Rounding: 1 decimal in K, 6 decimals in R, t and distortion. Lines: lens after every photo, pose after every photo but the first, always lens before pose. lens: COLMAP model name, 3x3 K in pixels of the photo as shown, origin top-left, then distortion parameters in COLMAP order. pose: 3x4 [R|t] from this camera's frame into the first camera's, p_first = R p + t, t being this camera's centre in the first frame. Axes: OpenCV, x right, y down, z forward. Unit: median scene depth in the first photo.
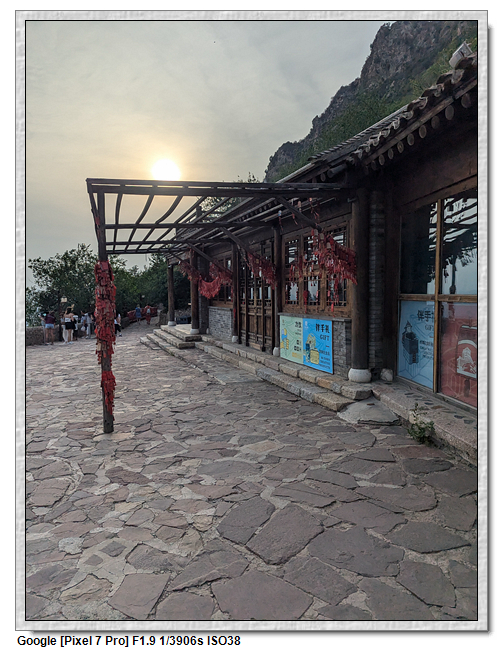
lens RADIAL K [[486.2, 0, 251.0], [0, 486.2, 325.0], [0, 0, 1]] dist [0.000158, -0.000076]
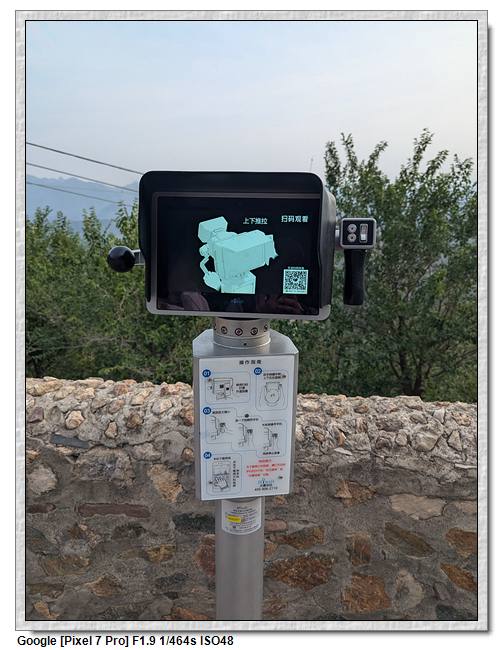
lens RADIAL K [[486.2, 0, 251.0], [0, 486.2, 325.0], [0, 0, 1]] dist [0.000158, -0.000076]
pose [[1.000000, -0.000457, -0.000334, 0.000462], [0.000457, 1.000000, -0.000431, -0.410972], [0.000334, 0.000431, 1.000000, -0.000327]]
